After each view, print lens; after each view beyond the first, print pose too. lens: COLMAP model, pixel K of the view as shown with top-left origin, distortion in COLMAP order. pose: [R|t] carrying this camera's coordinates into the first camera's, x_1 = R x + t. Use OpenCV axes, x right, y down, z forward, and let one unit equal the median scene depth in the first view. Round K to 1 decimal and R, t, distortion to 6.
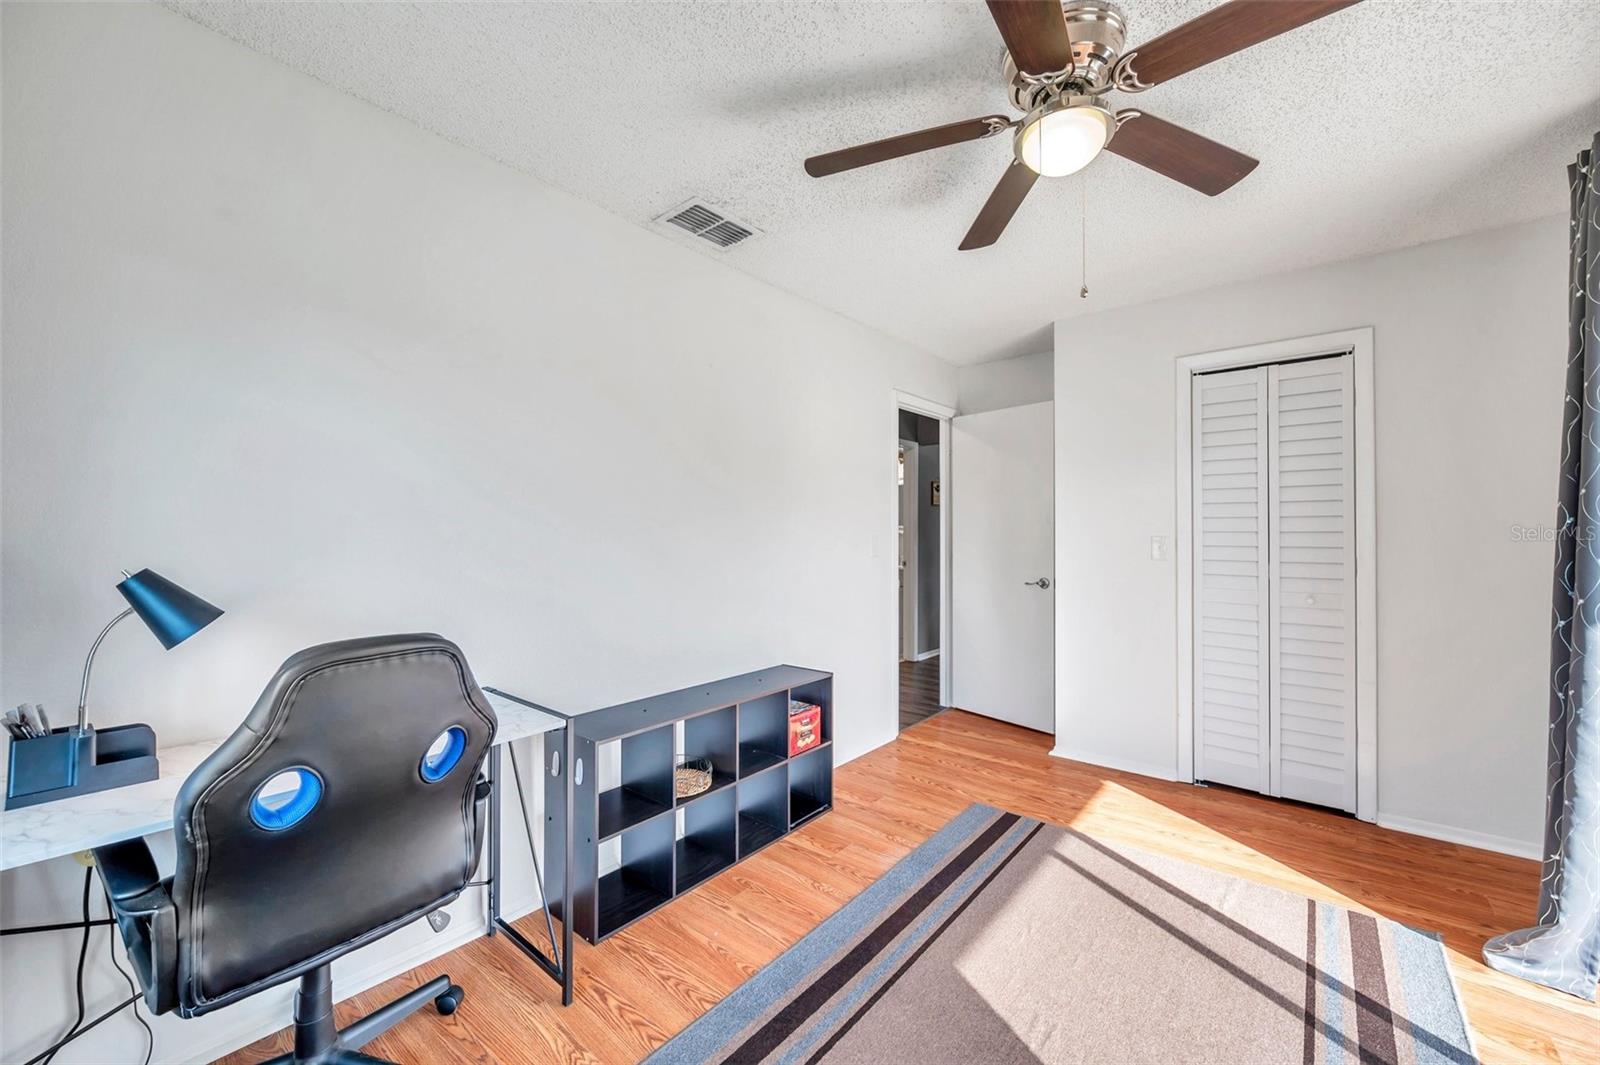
lens RADIAL K [[629.2, 0, 807.6], [0, 629.2, 532.4], [0, 0, 1]] dist [-0.000721, 0.000108]
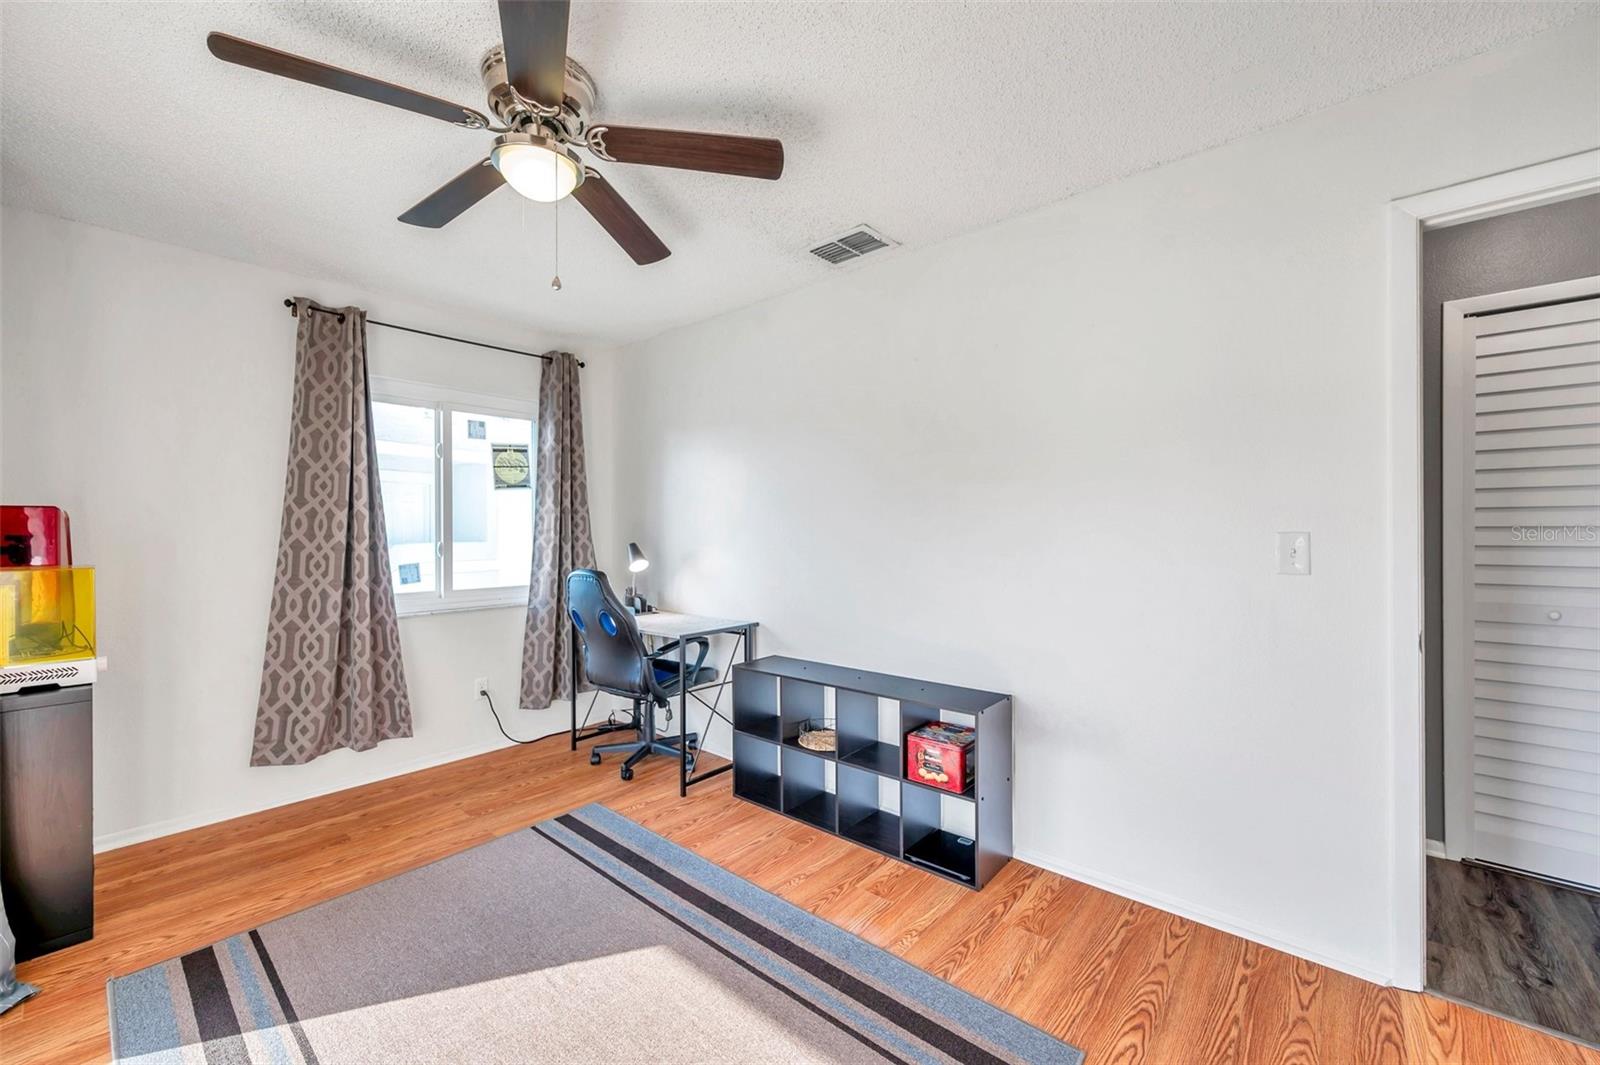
lens RADIAL K [[642.1, 0, 800.0], [0, 642.1, 532.5], [0, 0, 1]] dist [-0.001493, -0.000136]
pose [[-0.033416, 0.000370, -0.999441, 0.865459], [0.006675, 0.999978, 0.000147, 0.004485], [0.999419, -0.006667, -0.033417, 0.853917]]
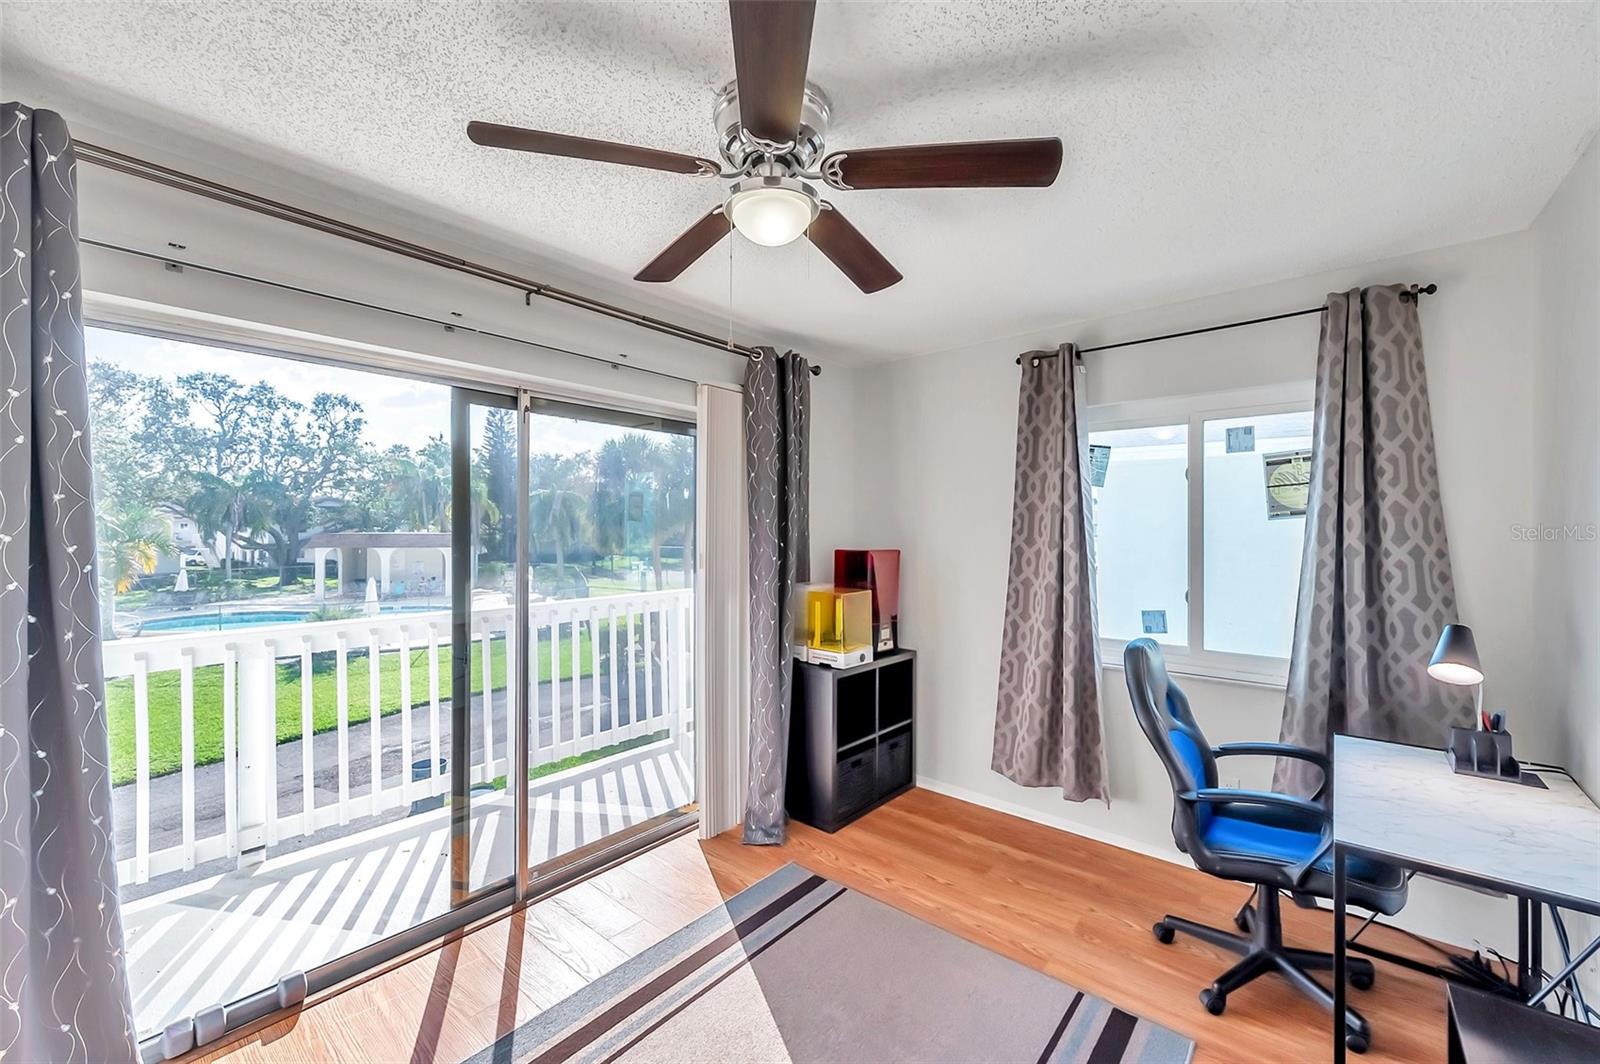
lens RADIAL K [[642.1, 0, 800.0], [0, 642.1, 532.0], [0, 0, 1]] dist [-0.001493, -0.000136]
pose [[-0.999296, -0.001049, 0.037497, 0.182346], [-0.000905, 0.999992, 0.003853, -0.075929], [-0.037501, 0.003816, -0.999289, 1.152503]]
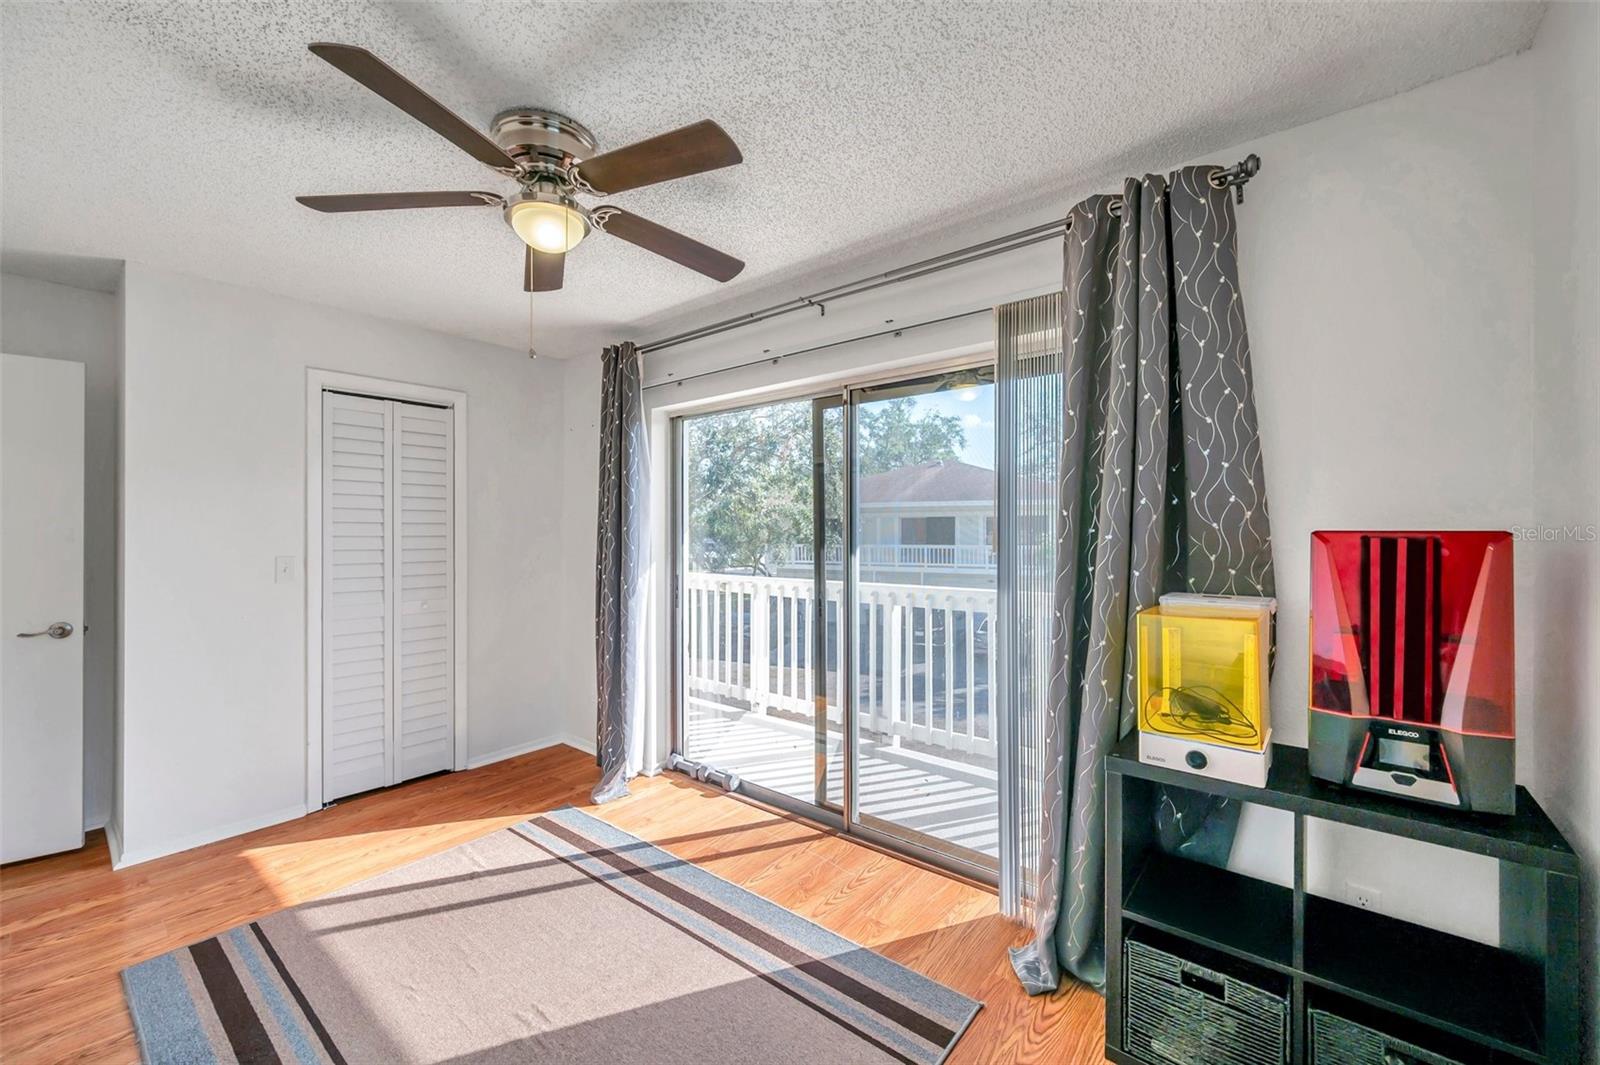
lens RADIAL K [[628.7, 0, 797.8], [0, 628.7, 530.6], [0, 0, 1]] dist [-0.001352, -0.000131]
pose [[0.002019, 0.000674, 0.999998, -0.427621], [0.001543, 0.999999, -0.000677, -0.036393], [-0.999997, 0.001544, 0.002018, 0.308445]]
